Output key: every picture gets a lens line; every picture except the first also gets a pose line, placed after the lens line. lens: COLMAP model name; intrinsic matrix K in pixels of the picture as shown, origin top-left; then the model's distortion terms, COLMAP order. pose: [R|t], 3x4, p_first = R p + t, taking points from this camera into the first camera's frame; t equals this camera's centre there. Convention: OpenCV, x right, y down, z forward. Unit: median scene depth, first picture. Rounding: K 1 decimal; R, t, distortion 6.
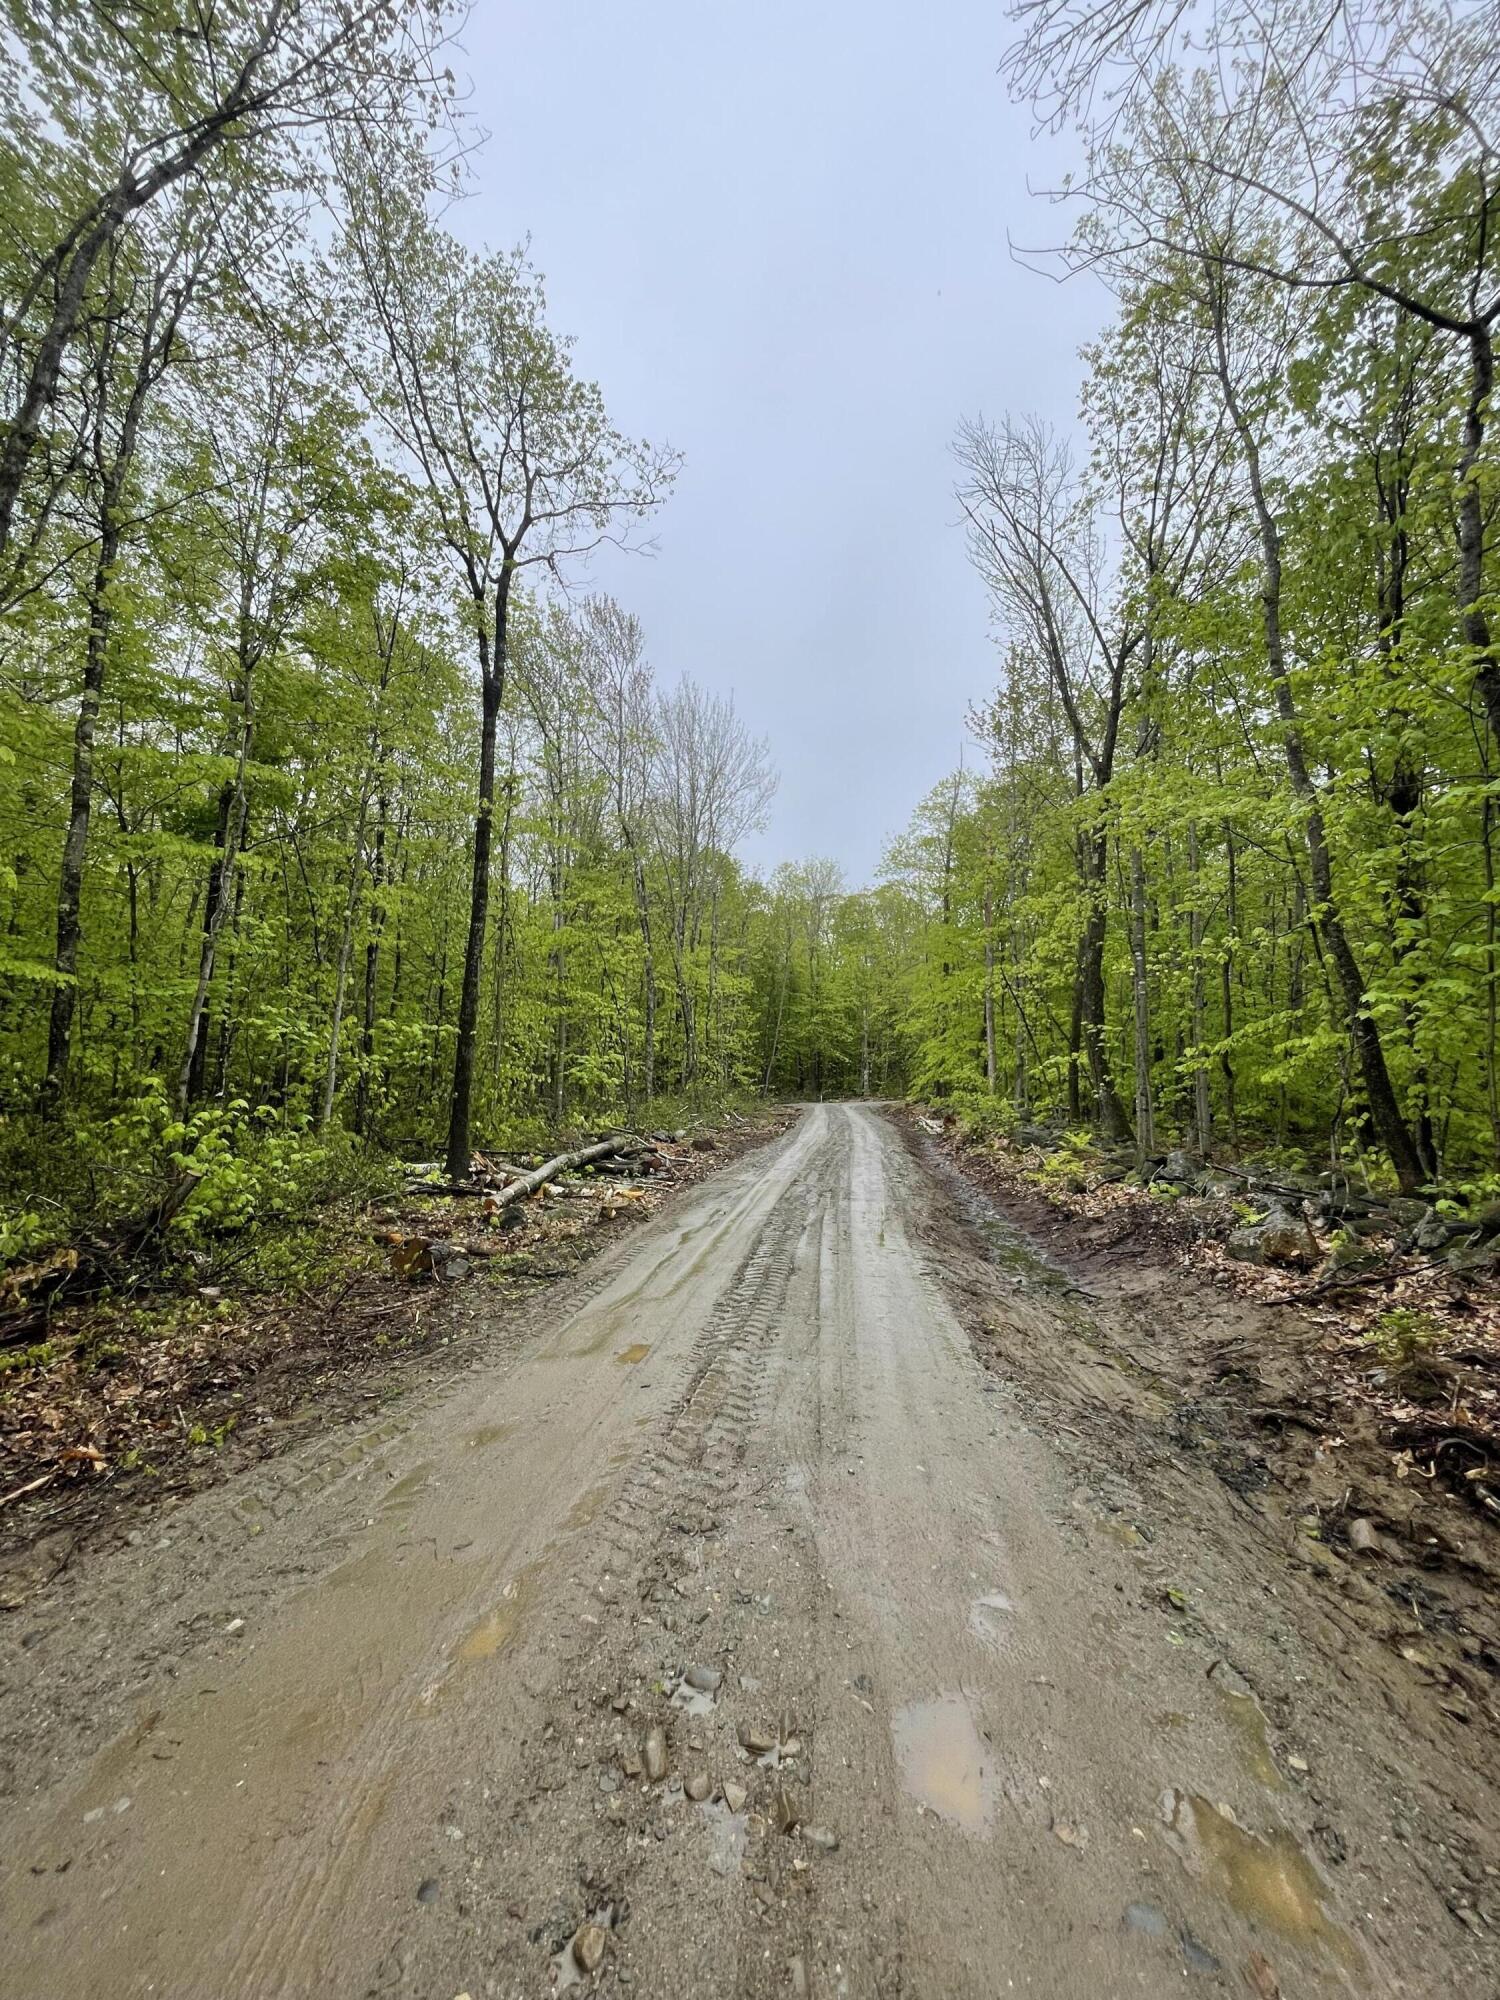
lens RADIAL K [[806.3, 0, 753.1], [0, 806.3, 1001.9], [0, 0, 1]] dist [-0.001980, -0.000306]
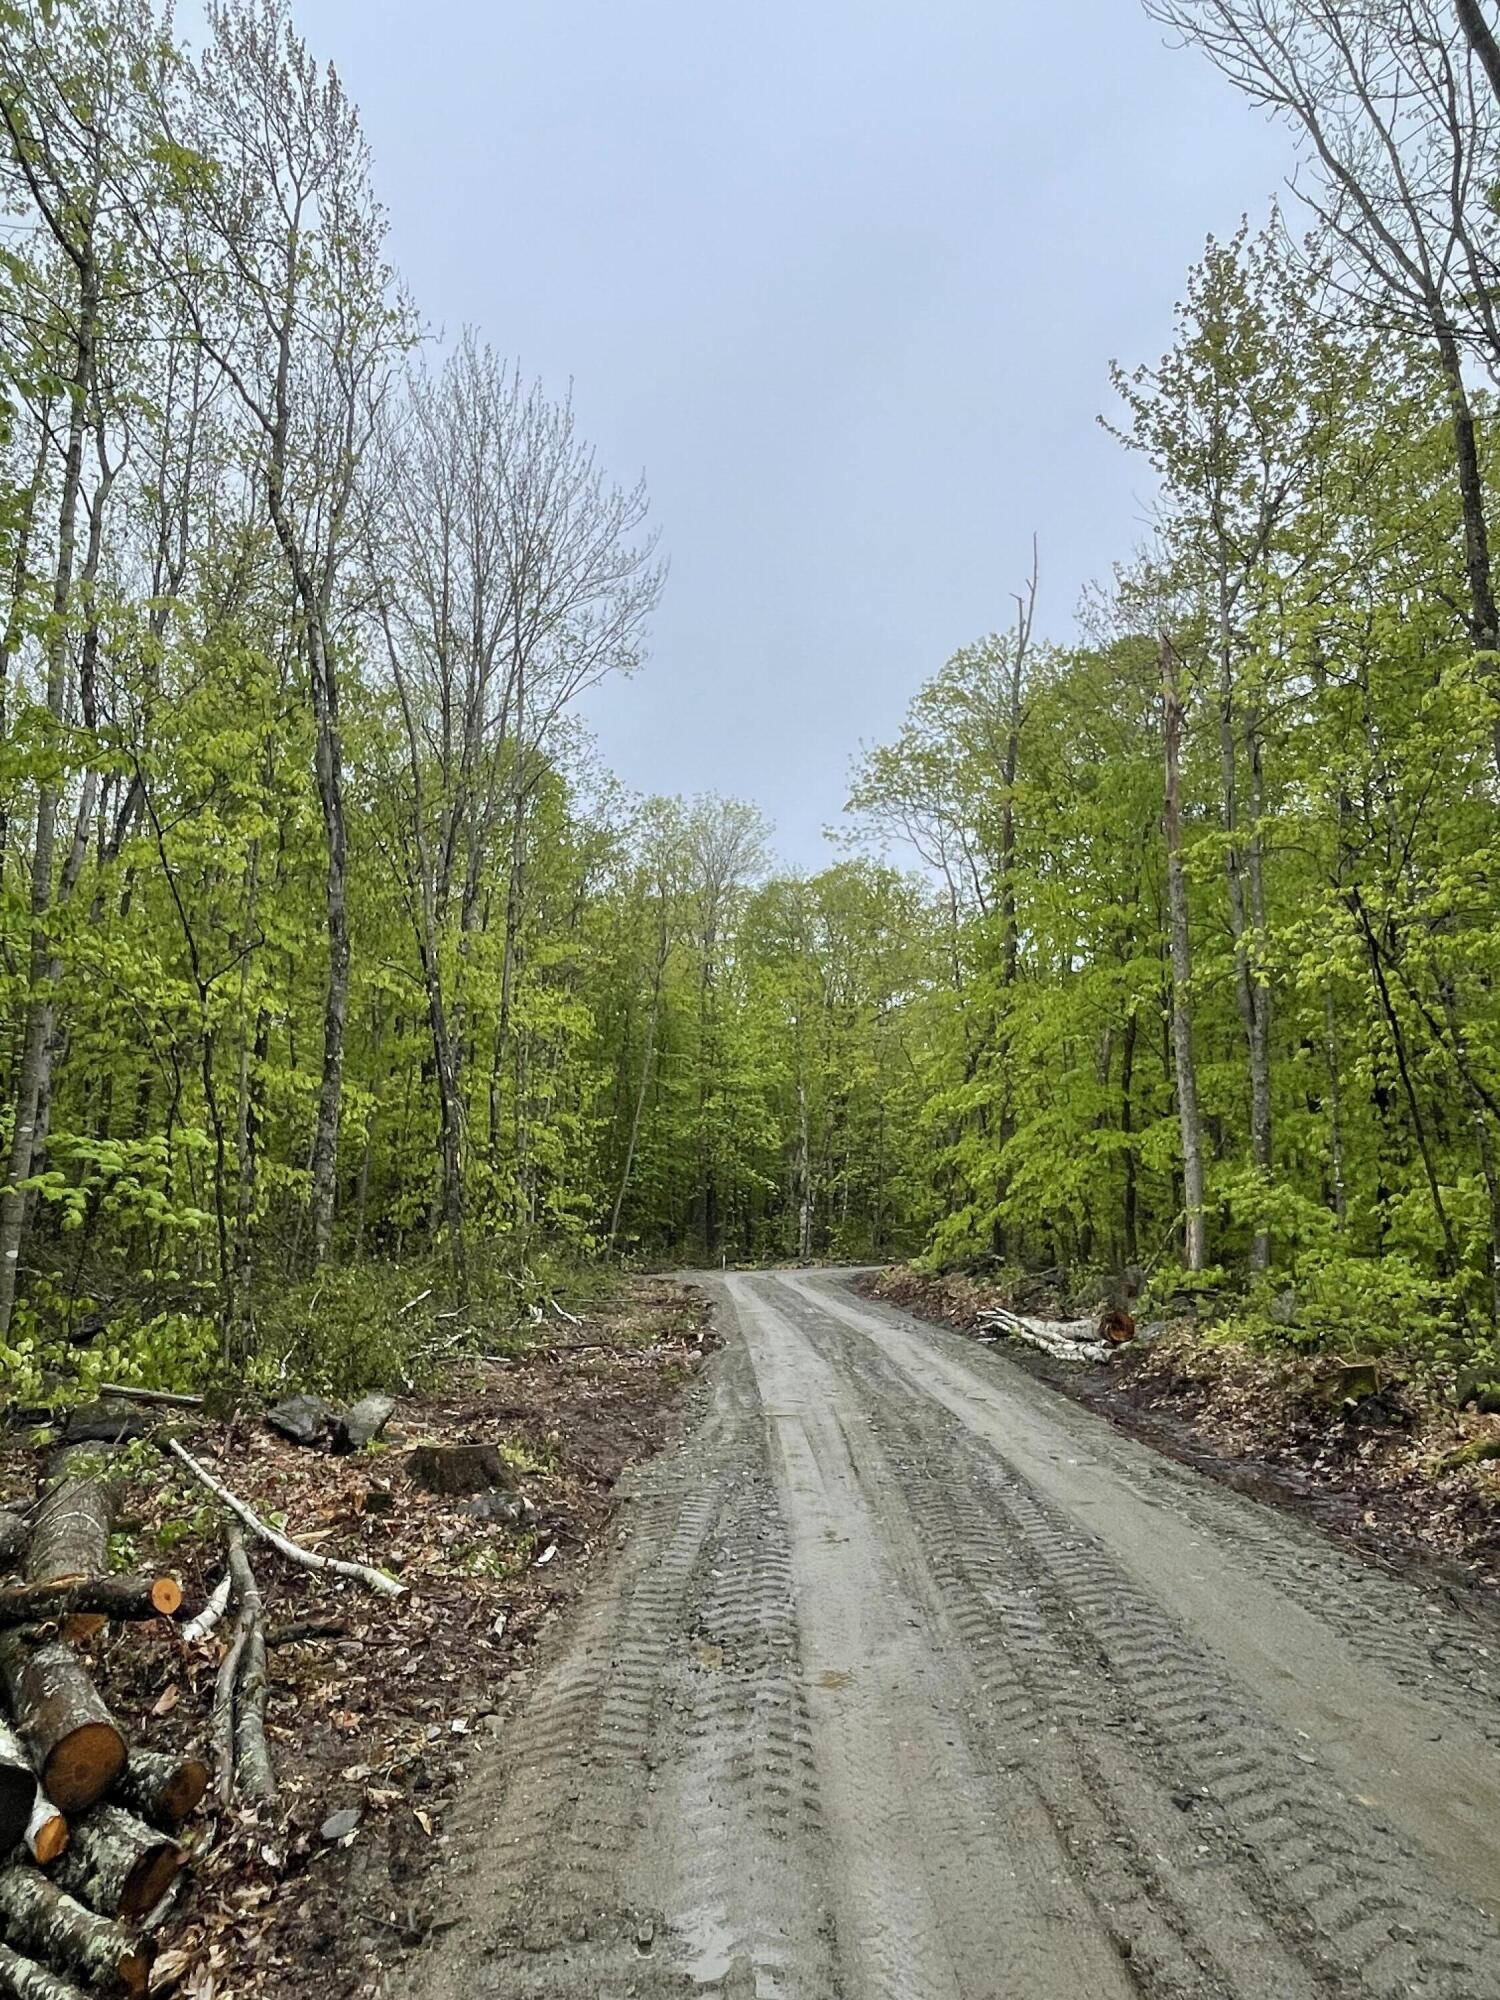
lens RADIAL K [[1305.9, 0, 750.0], [0, 1305.9, 1000.0], [0, 0, 1]] dist [0.003514, 0.000646]
pose [[0.990812, 0.026602, 0.132602, -0.011534], [-0.016462, 0.996896, -0.076990, 0.024226], [-0.134238, 0.074100, 0.988175, 0.224045]]
